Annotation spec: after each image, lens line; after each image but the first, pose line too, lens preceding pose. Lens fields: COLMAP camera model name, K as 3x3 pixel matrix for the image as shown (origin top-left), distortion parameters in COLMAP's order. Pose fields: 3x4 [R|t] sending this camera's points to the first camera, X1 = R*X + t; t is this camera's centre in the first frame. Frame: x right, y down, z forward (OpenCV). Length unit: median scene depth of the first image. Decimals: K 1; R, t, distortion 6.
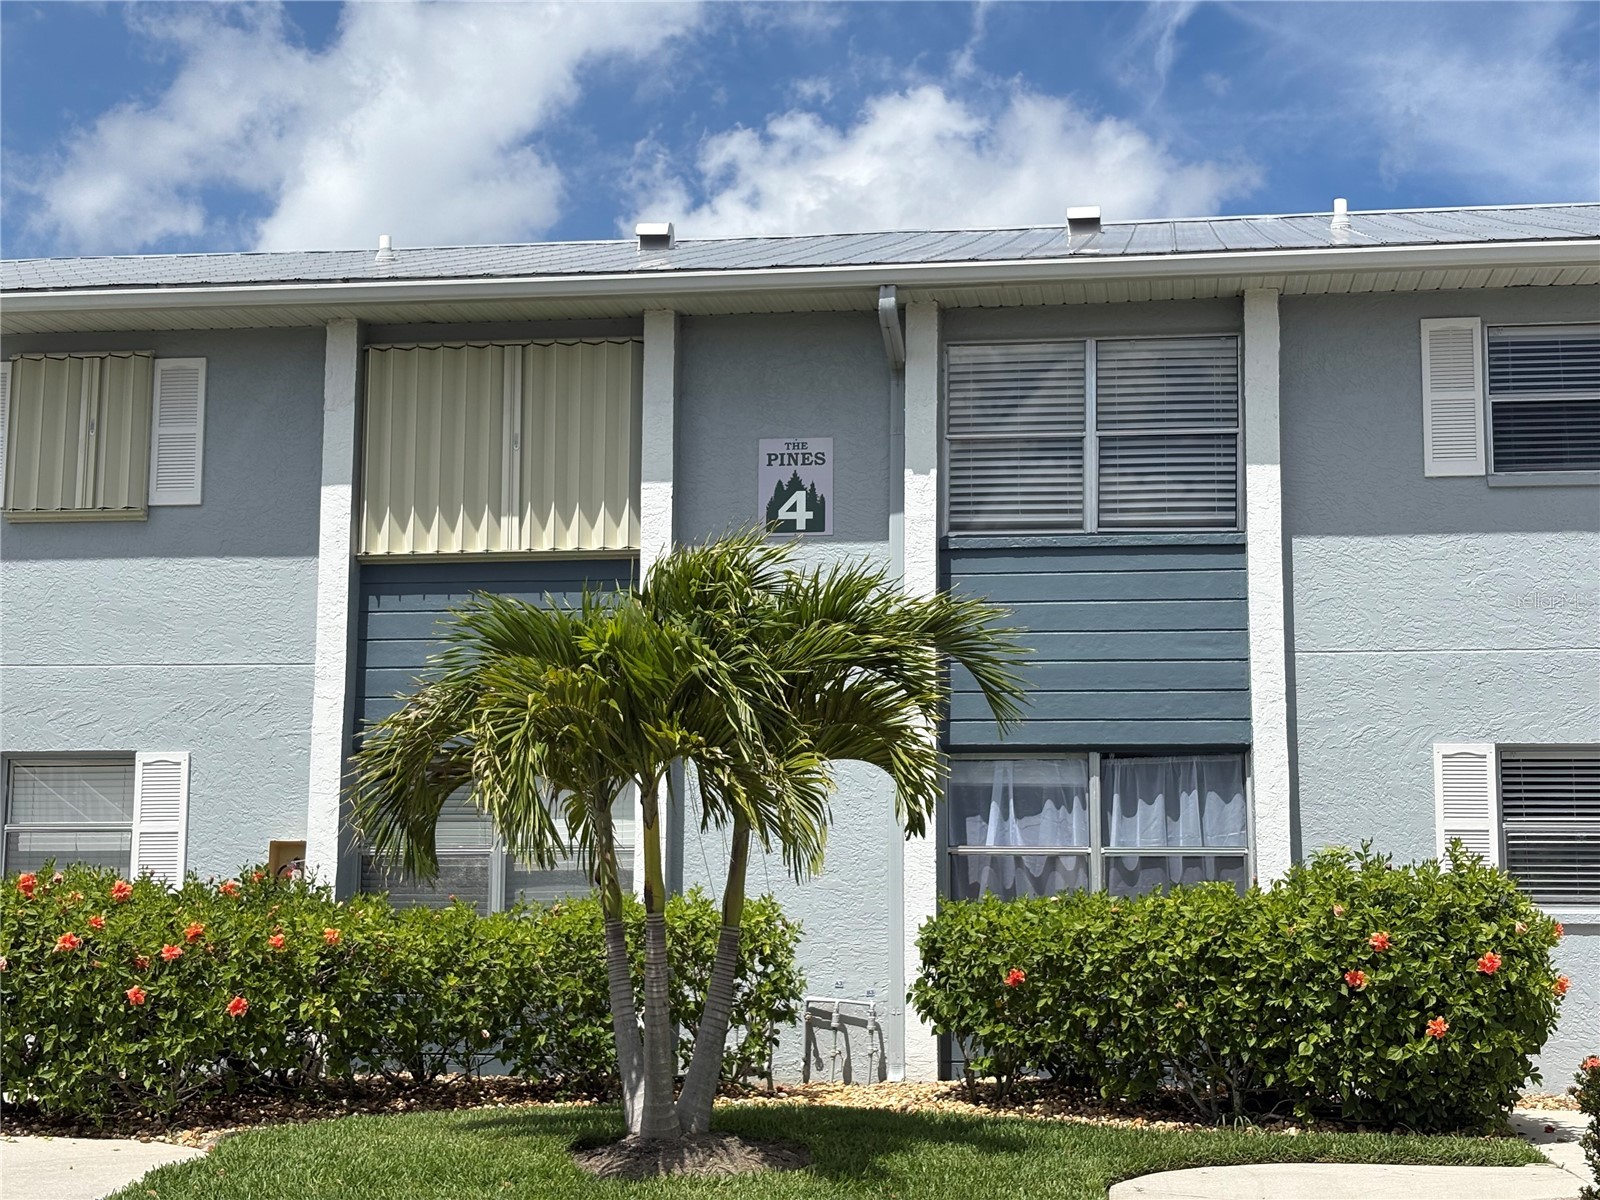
lens RADIAL K [[2073.6, 0, 800.0], [0, 2073.6, 600.0], [0, 0, 1]] dist [0.010191, 0.008046]
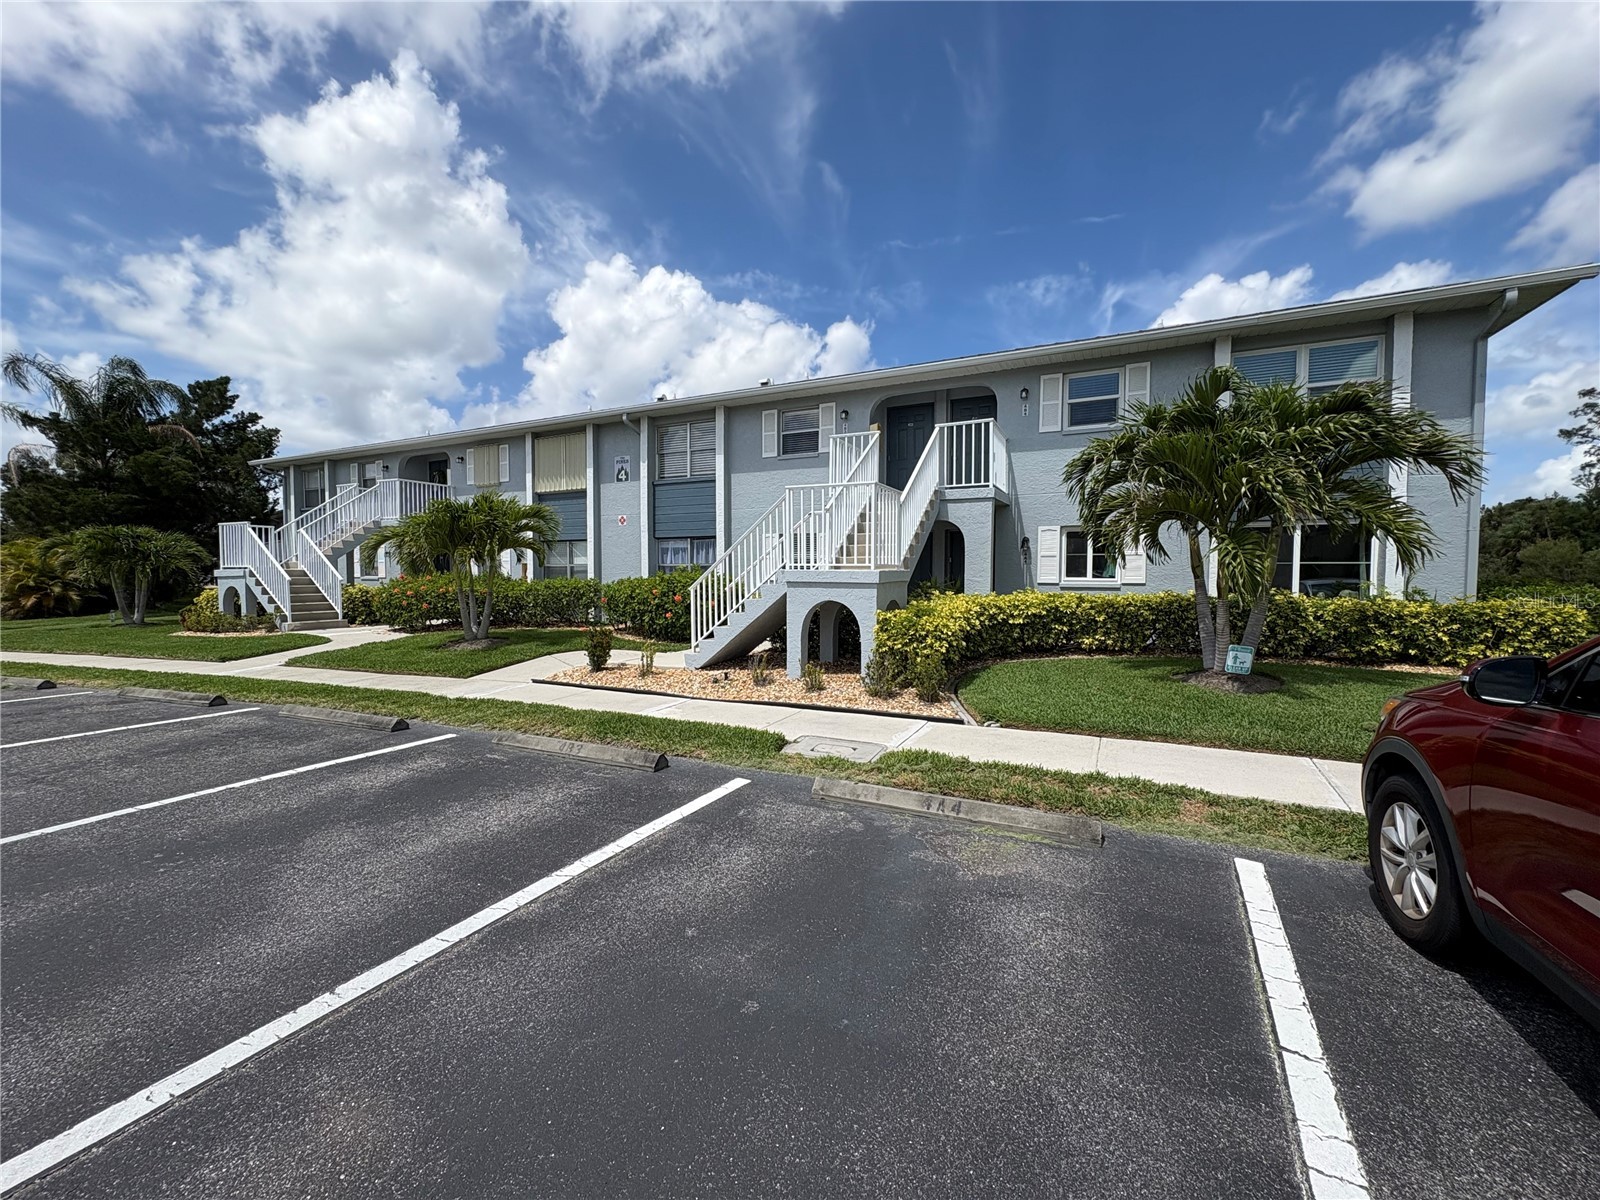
lens RADIAL K [[637.8, 0, 800.0], [0, 637.8, 600.0], [0, 0, 1]] dist [0.001609, 0.000038]
pose [[0.949556, 0.009121, -0.313466, 0.684867], [0.051059, 0.981743, 0.183233, -0.017191], [0.309414, -0.189995, 0.931753, -0.027471]]
